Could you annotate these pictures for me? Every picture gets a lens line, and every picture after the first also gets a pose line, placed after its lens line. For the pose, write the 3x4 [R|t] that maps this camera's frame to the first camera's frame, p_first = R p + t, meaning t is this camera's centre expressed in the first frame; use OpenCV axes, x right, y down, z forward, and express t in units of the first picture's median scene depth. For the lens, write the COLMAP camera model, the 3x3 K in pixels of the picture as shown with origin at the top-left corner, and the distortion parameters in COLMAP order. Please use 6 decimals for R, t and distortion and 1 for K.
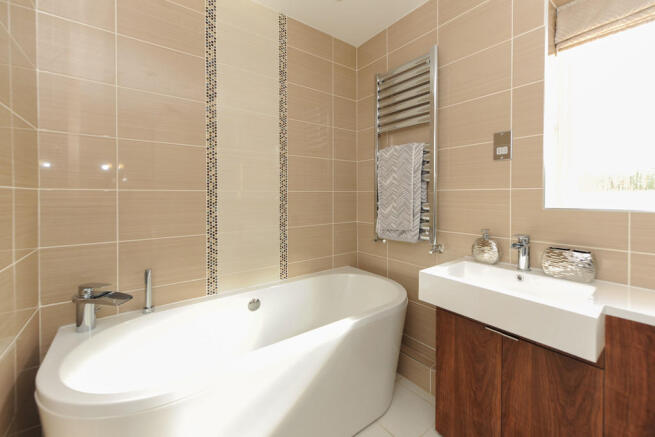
lens RADIAL K [[269.6, 0, 326.9], [0, 269.6, 202.2], [0, 0, 1]] dist [-0.000554, -0.000100]
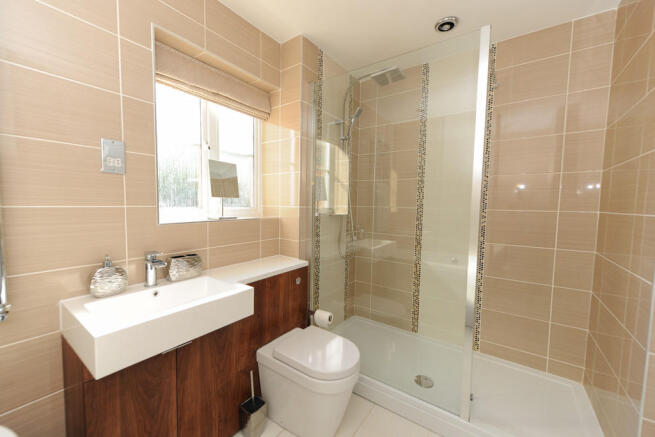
lens RADIAL K [[260.4, 0, 327.5], [0, 260.4, 218.5], [0, 0, 1]] dist [-0.000725, -0.000094]
pose [[-0.310800, -0.070779, 0.947836, -0.441094], [-0.002407, 0.997279, 0.073682, -0.085053], [-0.950472, 0.020619, -0.310125, 0.718986]]
